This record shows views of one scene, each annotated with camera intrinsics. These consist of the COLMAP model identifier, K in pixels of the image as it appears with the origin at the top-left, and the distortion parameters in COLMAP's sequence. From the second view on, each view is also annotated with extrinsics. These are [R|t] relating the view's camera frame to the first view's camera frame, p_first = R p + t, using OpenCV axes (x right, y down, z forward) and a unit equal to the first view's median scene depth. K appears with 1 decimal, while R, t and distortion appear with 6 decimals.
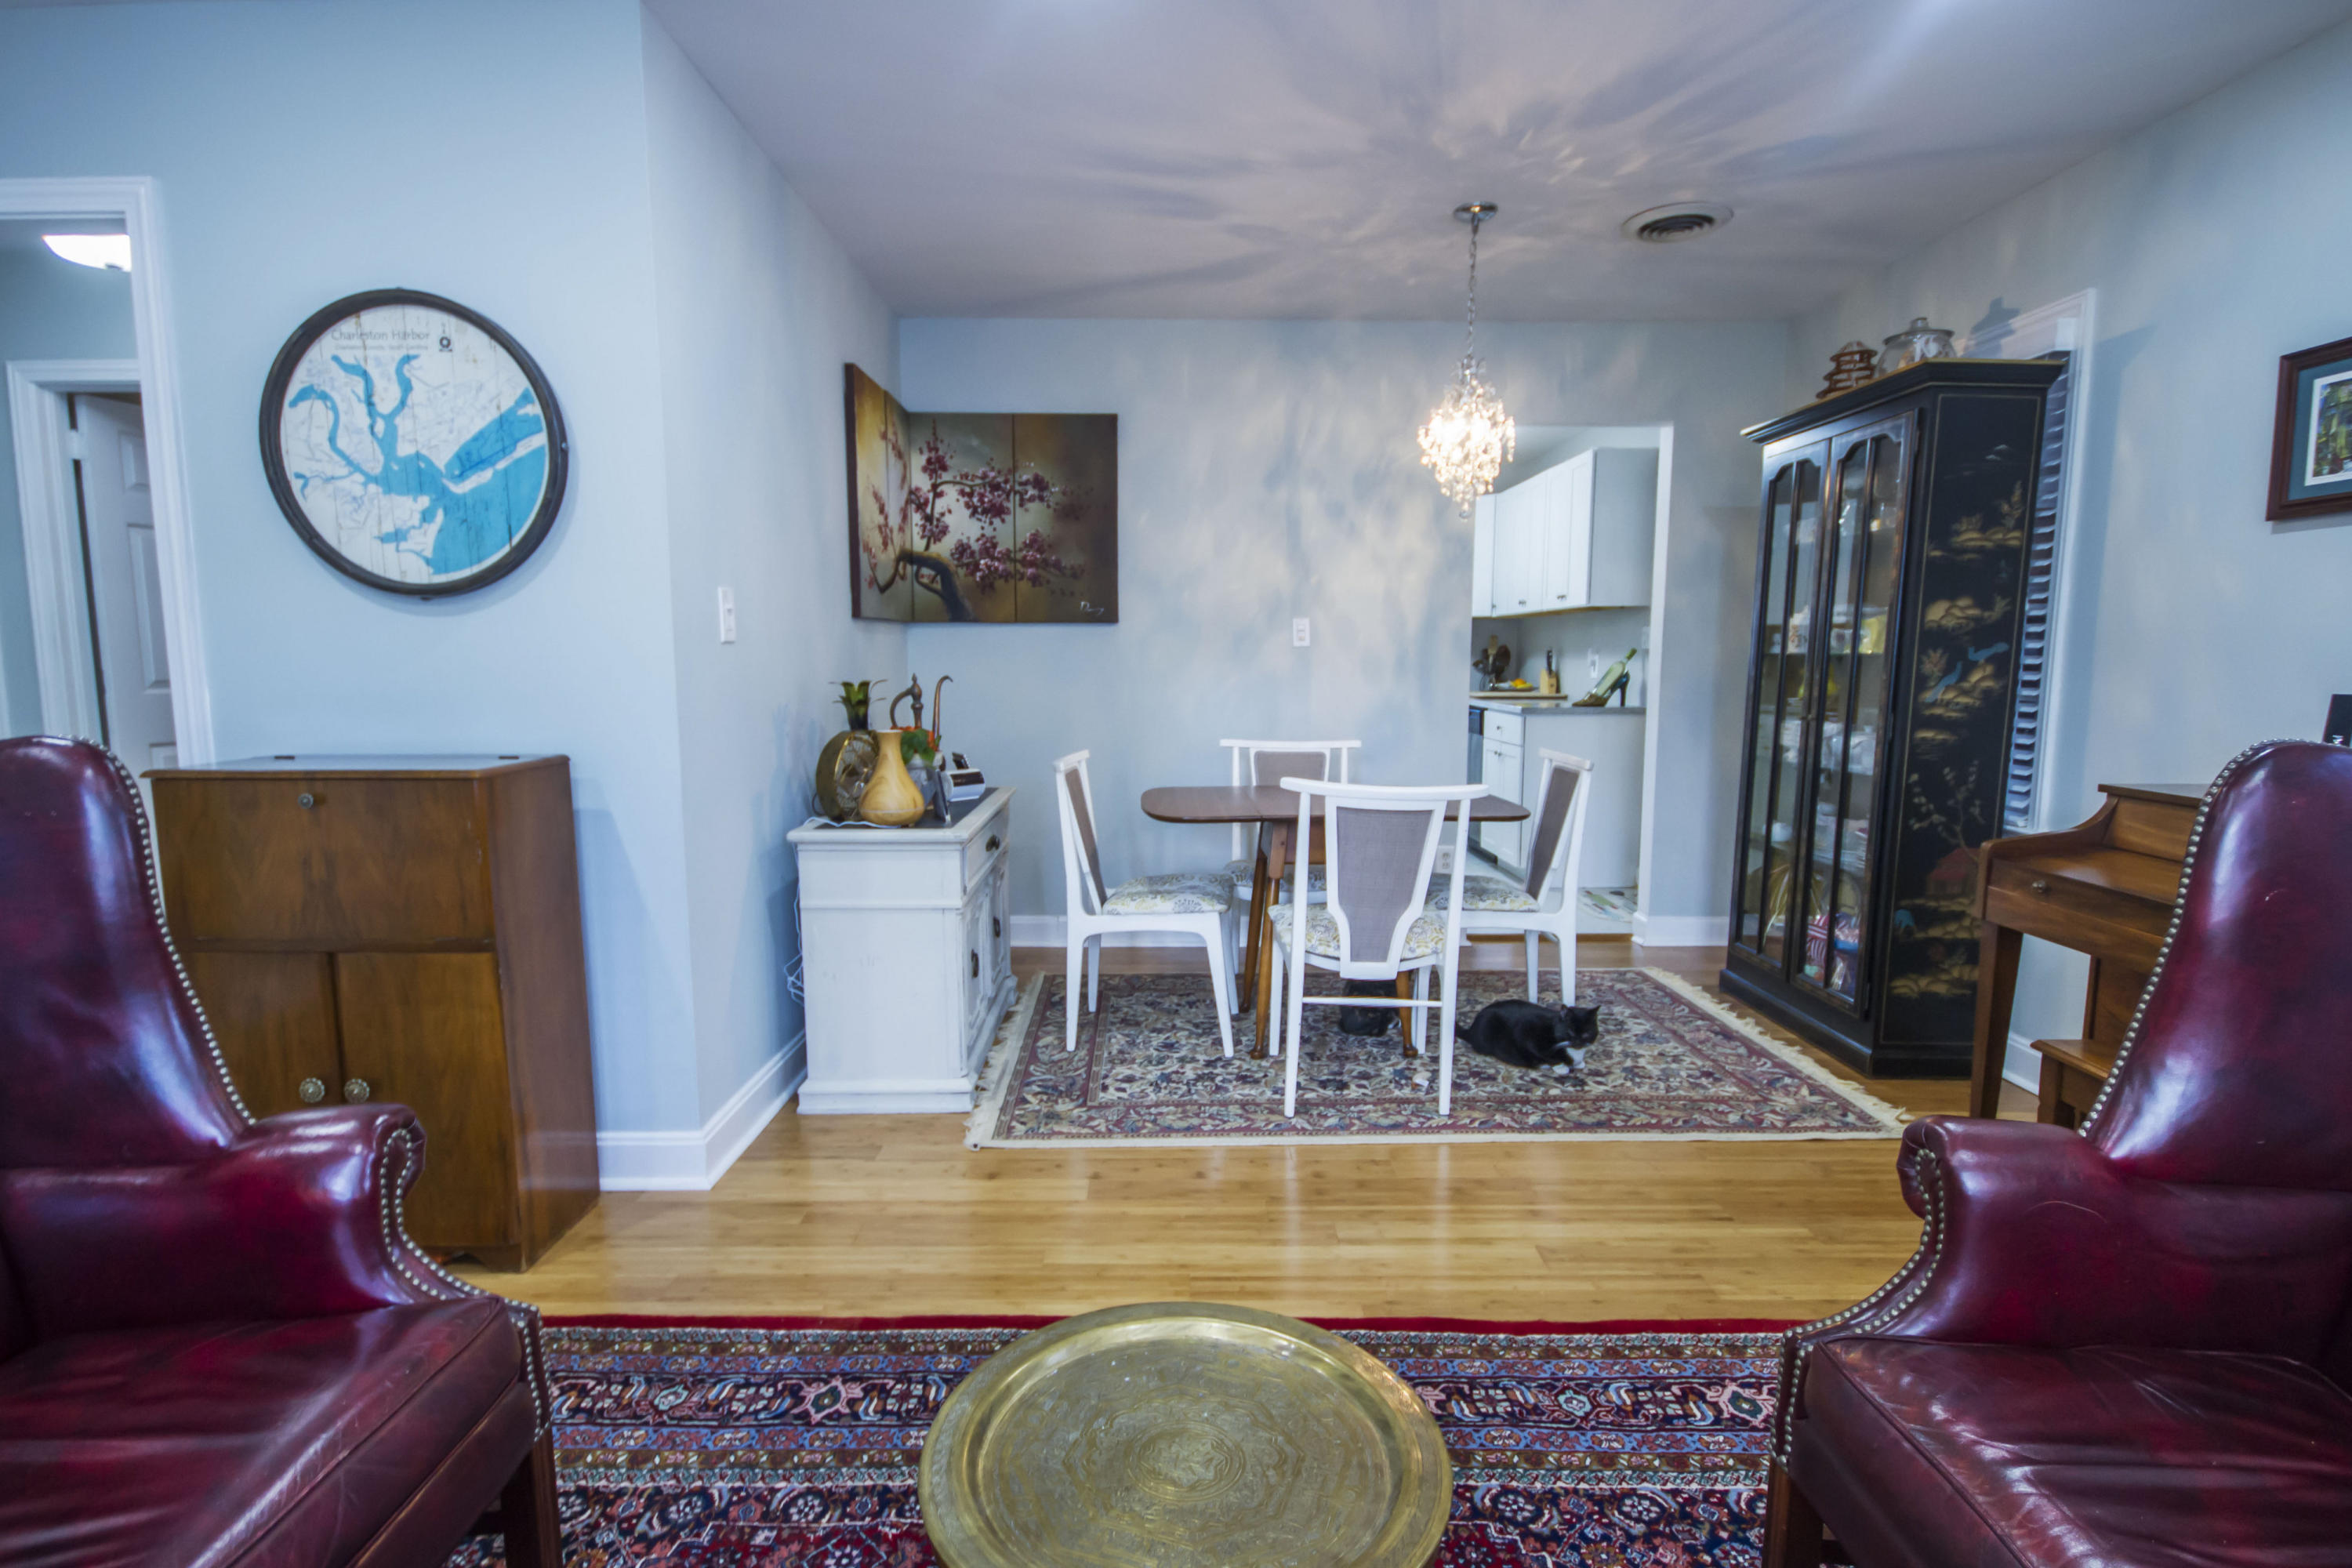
lens RADIAL K [[1183.4, 0, 1181.1], [0, 1183.4, 805.5], [0, 0, 1]] dist [0.000972, -0.000345]
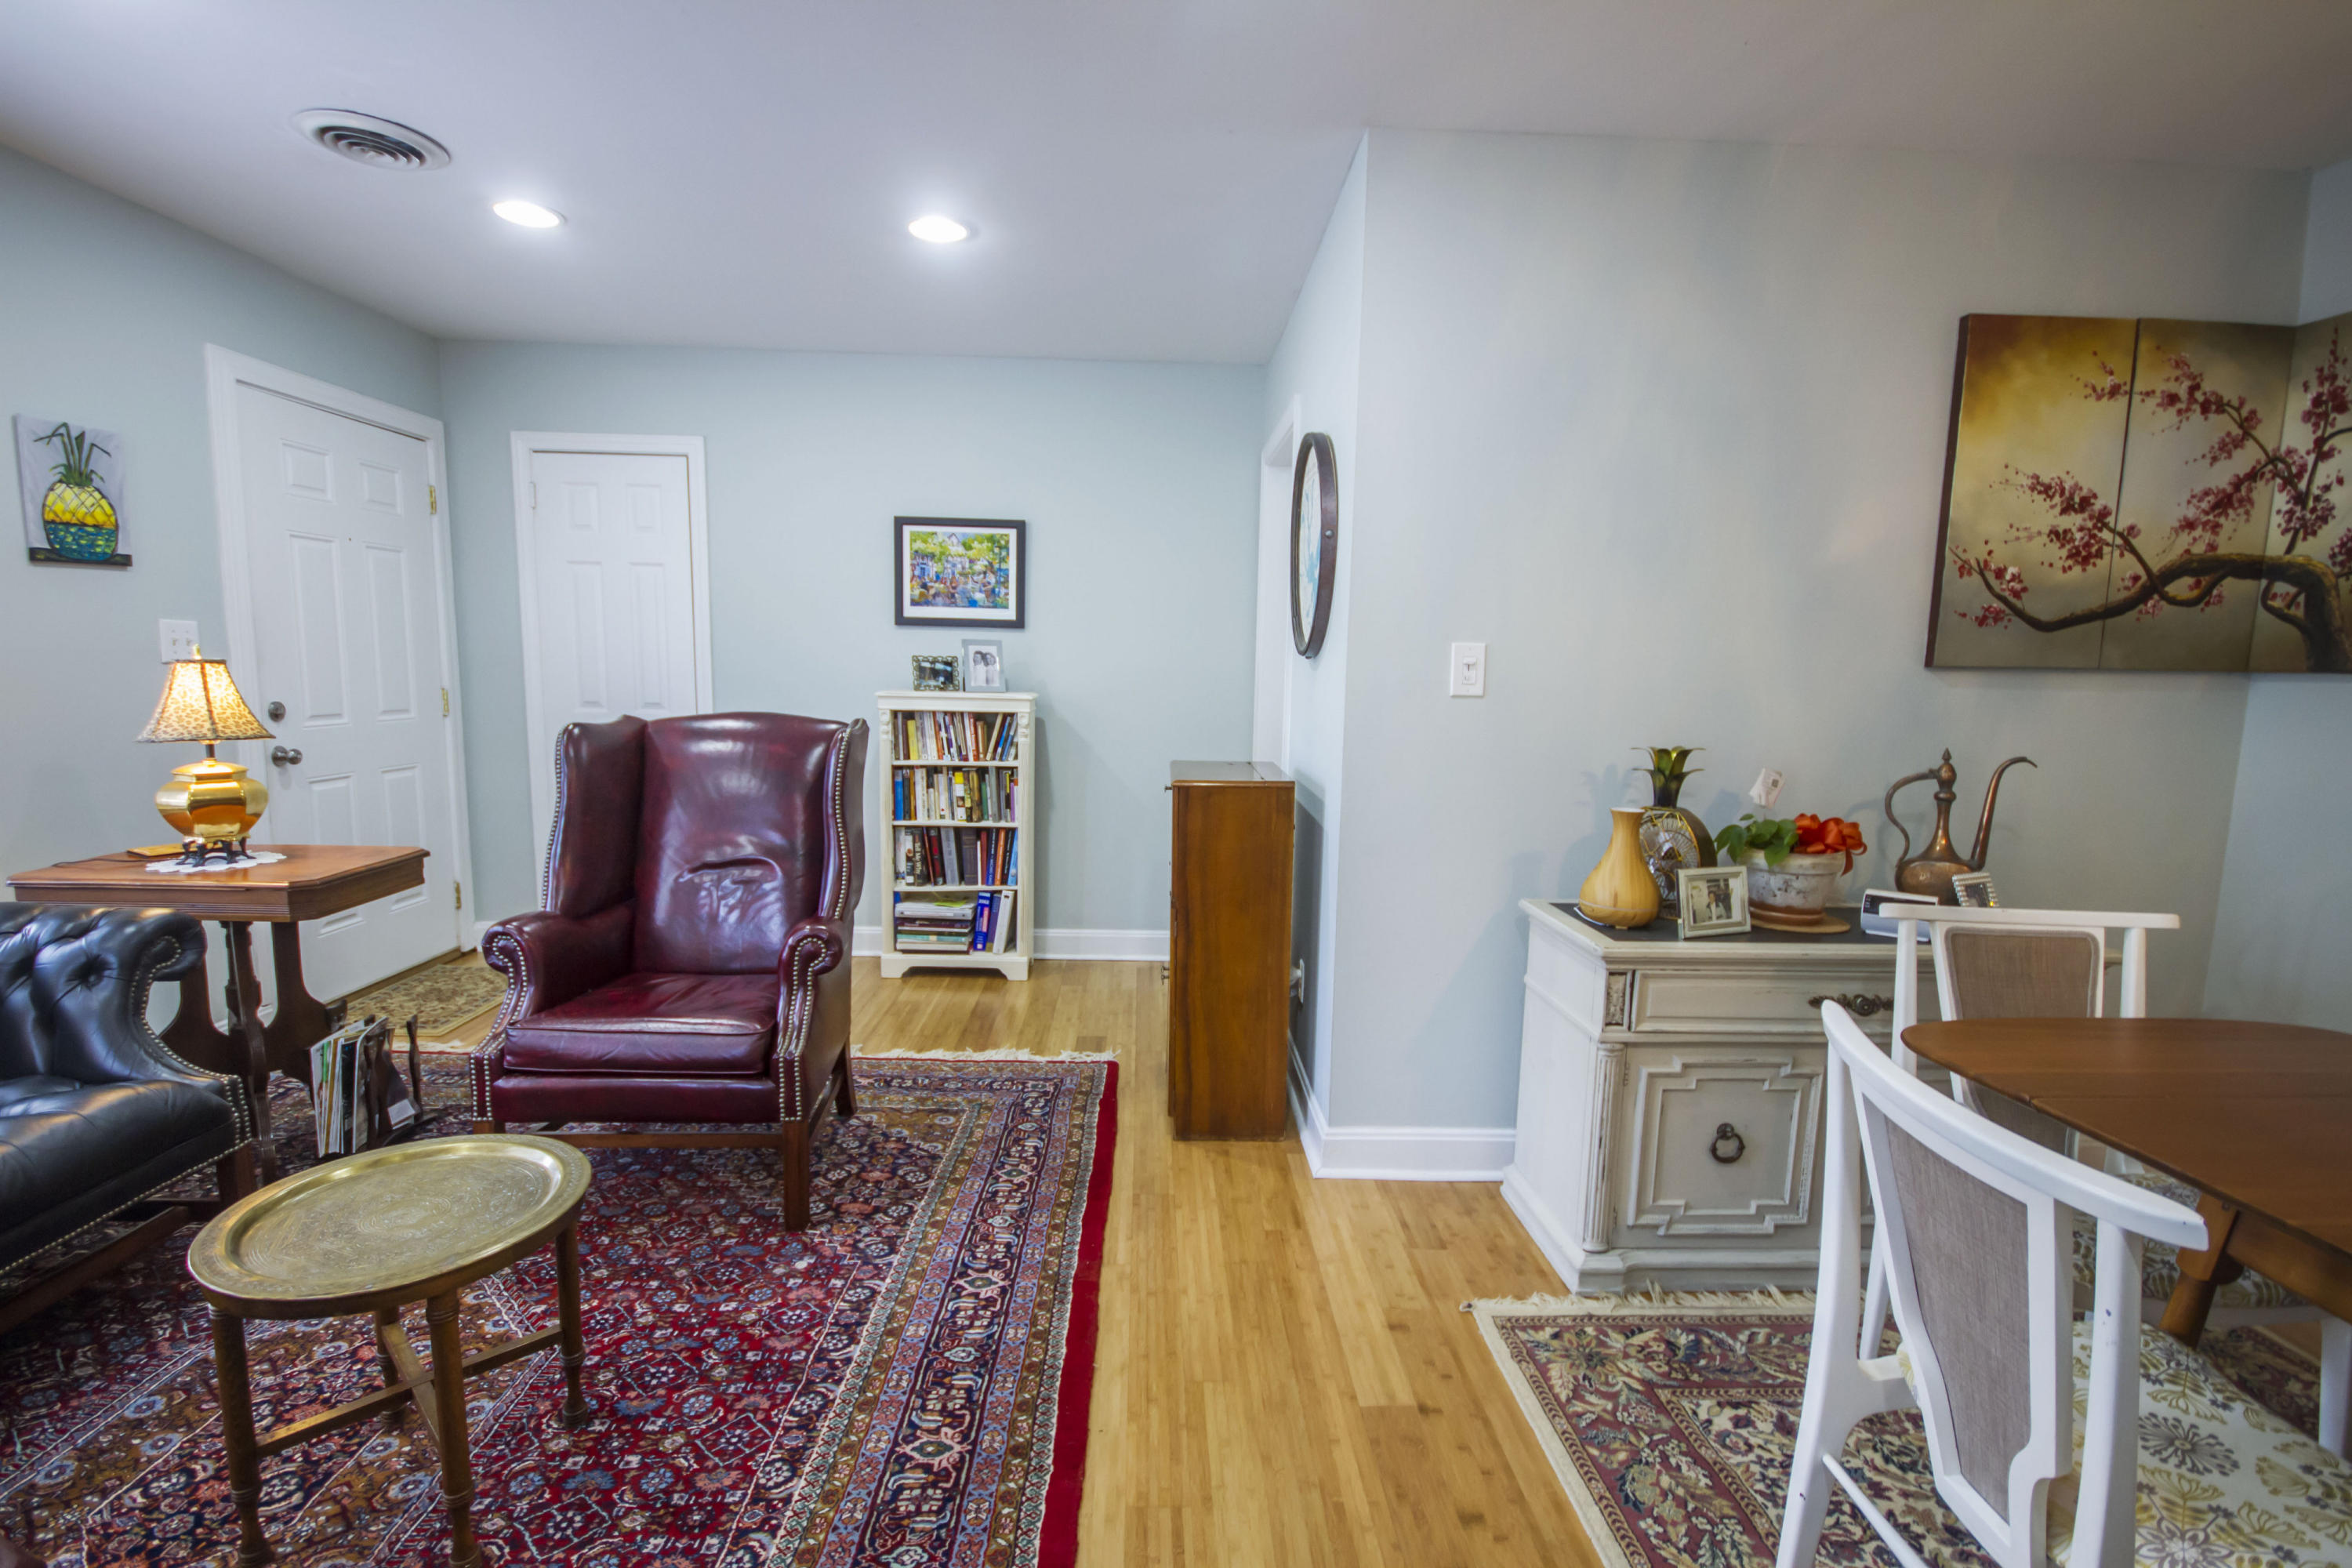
lens RADIAL K [[1082.4, 0, 1176.4], [0, 1082.4, 809.0], [0, 0, 1]] dist [0.011372, -0.012587]
pose [[0.022227, 0.132292, -0.990961, 0.463548], [-0.147072, 0.980855, 0.127644, -0.107123], [0.988876, 0.142905, 0.041258, 0.623728]]
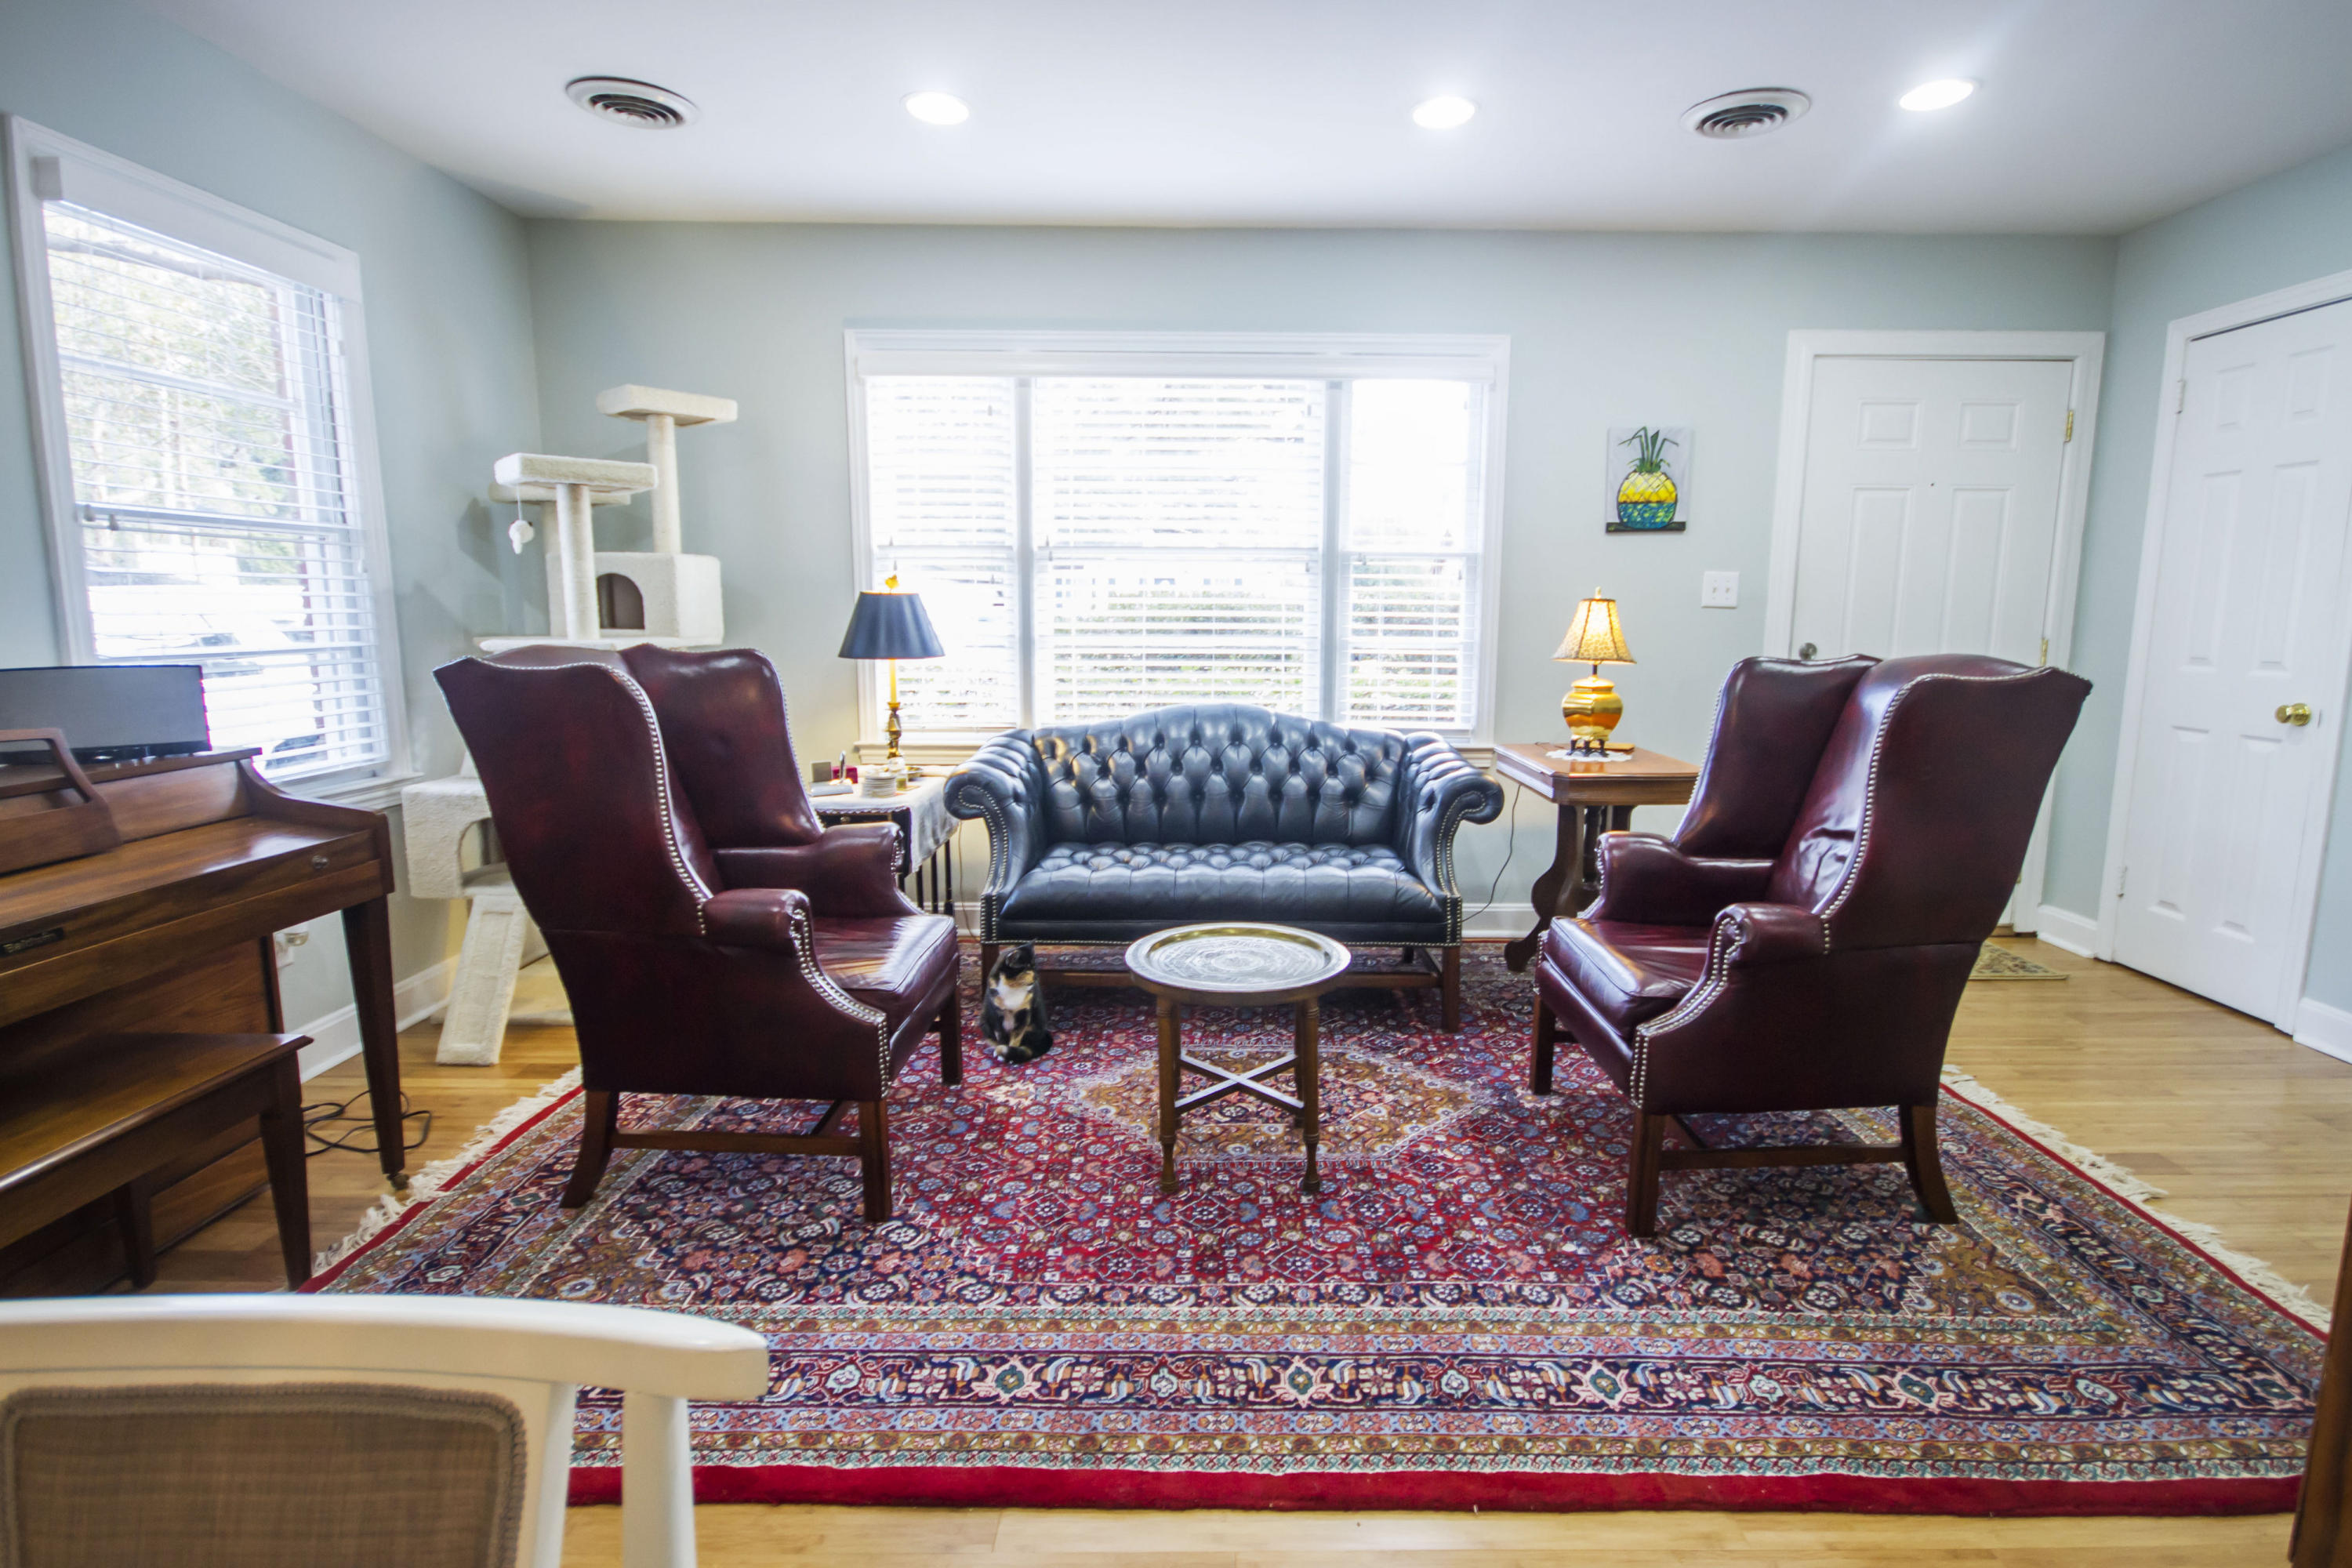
lens RADIAL K [[1150.8, 0, 1225.2], [0, 1150.8, 778.3], [0, 0, 1]] dist [-0.001202, 0.001171]
pose [[-0.999928, -0.008377, -0.008556, 0.016028], [-0.010389, 0.962231, 0.272036, -0.136795], [0.005954, 0.272106, -0.962249, 1.020760]]
